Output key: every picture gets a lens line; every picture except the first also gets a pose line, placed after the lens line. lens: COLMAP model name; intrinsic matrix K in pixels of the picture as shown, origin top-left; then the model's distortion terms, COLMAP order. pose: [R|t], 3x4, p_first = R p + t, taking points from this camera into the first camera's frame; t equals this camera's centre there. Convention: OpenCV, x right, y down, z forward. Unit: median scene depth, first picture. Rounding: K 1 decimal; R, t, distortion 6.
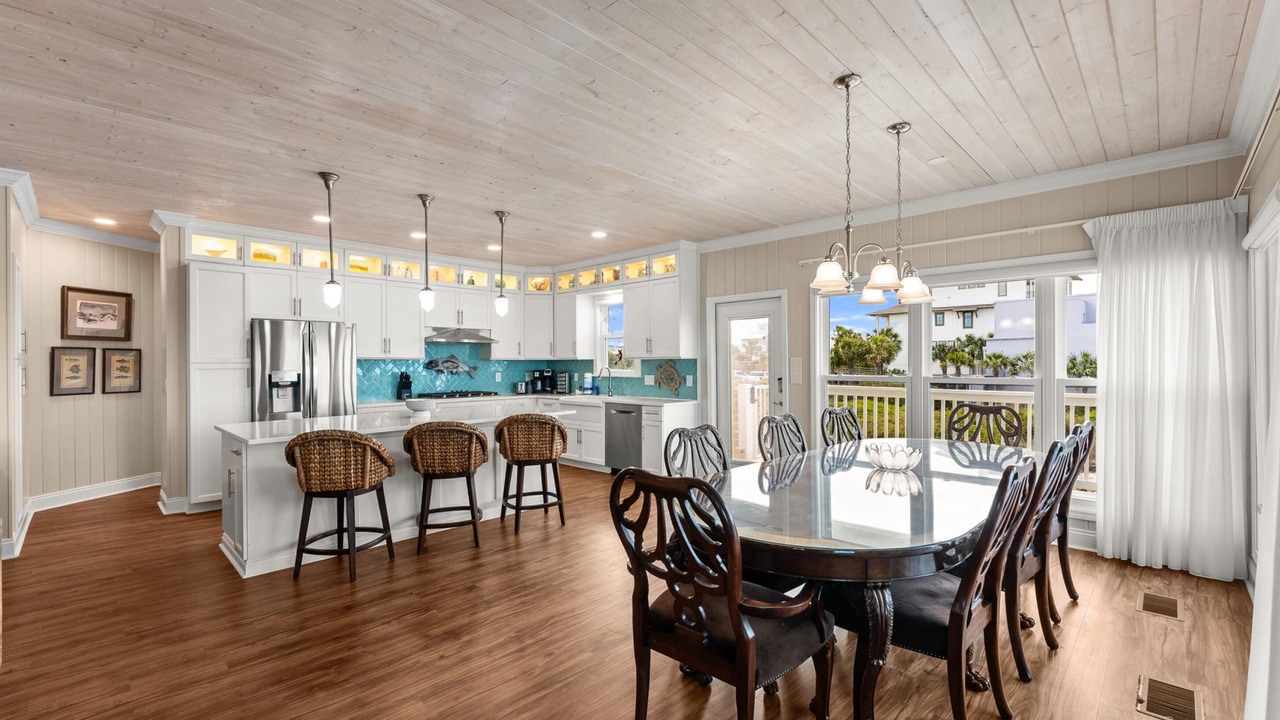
lens RADIAL K [[541.6, 0, 644.8], [0, 541.6, 363.7], [0, 0, 1]] dist [-0.013349, 0.000099]
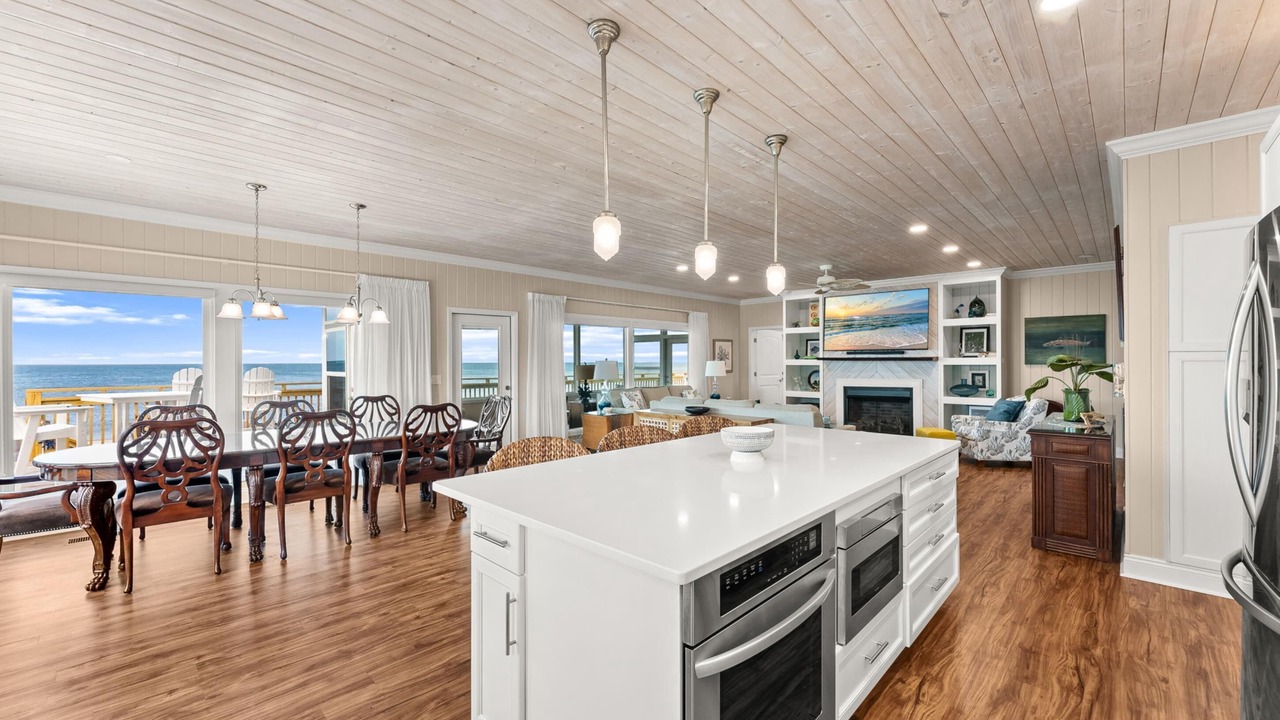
lens RADIAL K [[509.1, 0, 642.8], [0, 509.1, 359.2], [0, 0, 1]] dist [0.001122, 0.000128]
pose [[-0.999939, 0.010479, -0.003438, -0.267270], [0.010483, 0.999944, -0.001266, -0.003102], [0.003424, -0.001302, -0.999993, 1.292314]]
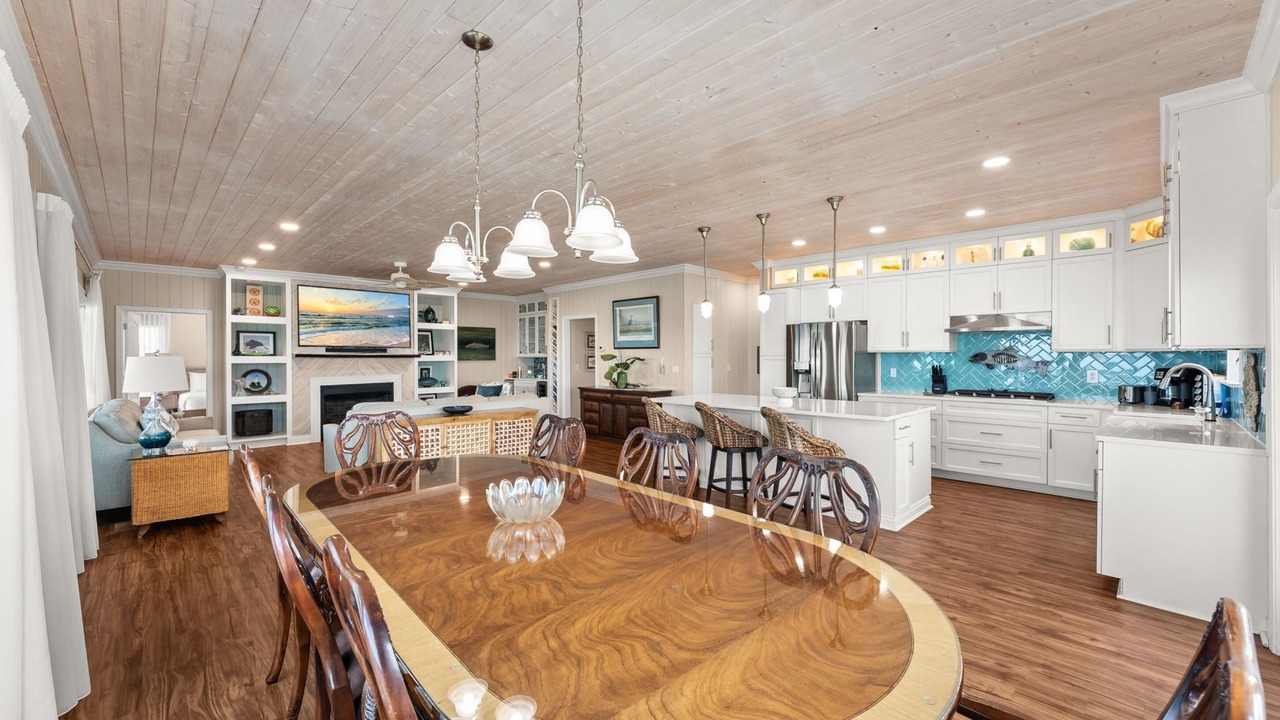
lens RADIAL K [[509.1, 0, 645.3], [0, 509.1, 359.1], [0, 0, 1]] dist [0.001122, 0.000128]
pose [[-0.021709, 0.008422, -0.999729, 0.583940], [-0.001049, 0.999964, 0.008447, -0.003526], [0.999764, 0.001232, -0.021699, 0.626001]]
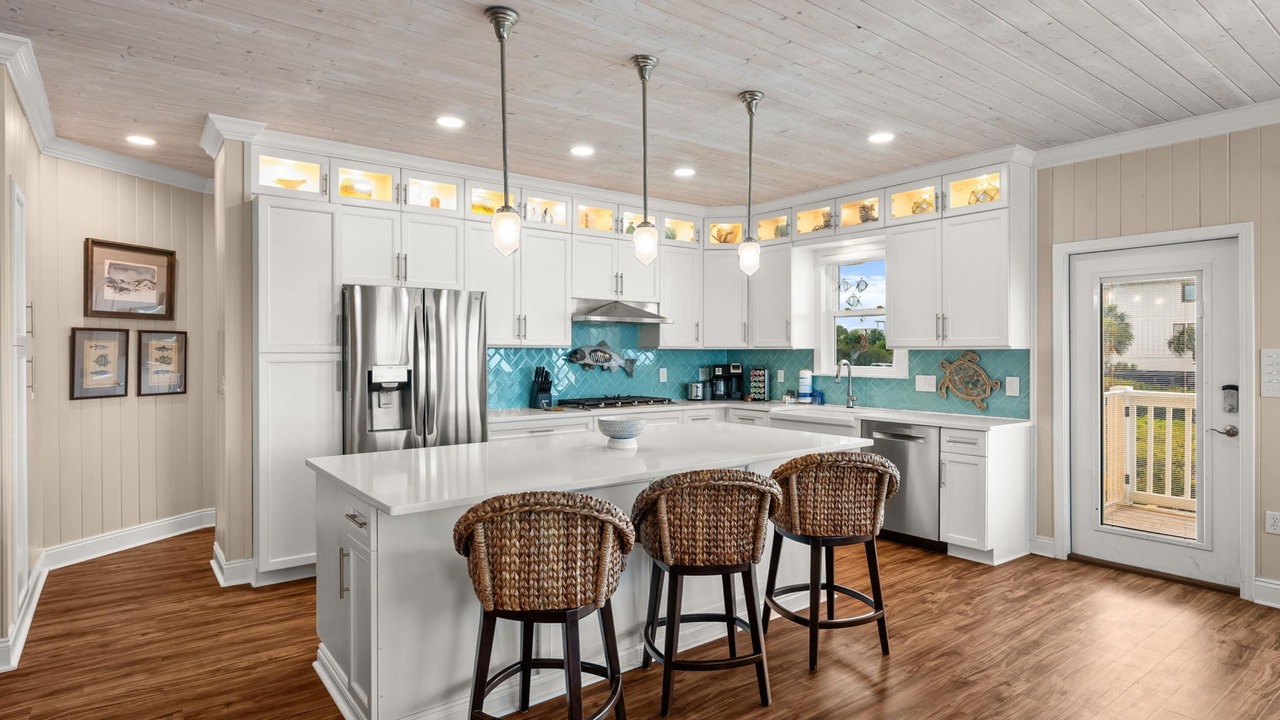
lens RADIAL K [[684.2, 0, 639.6], [0, 684.2, 357.3], [0, 0, 1]] dist [-0.006846, -0.002511]
pose [[0.987504, 0.006773, -0.157447, -0.242317], [-0.005731, 0.999959, 0.007067, -0.003775], [0.157488, -0.006077, 0.987502, 0.238608]]
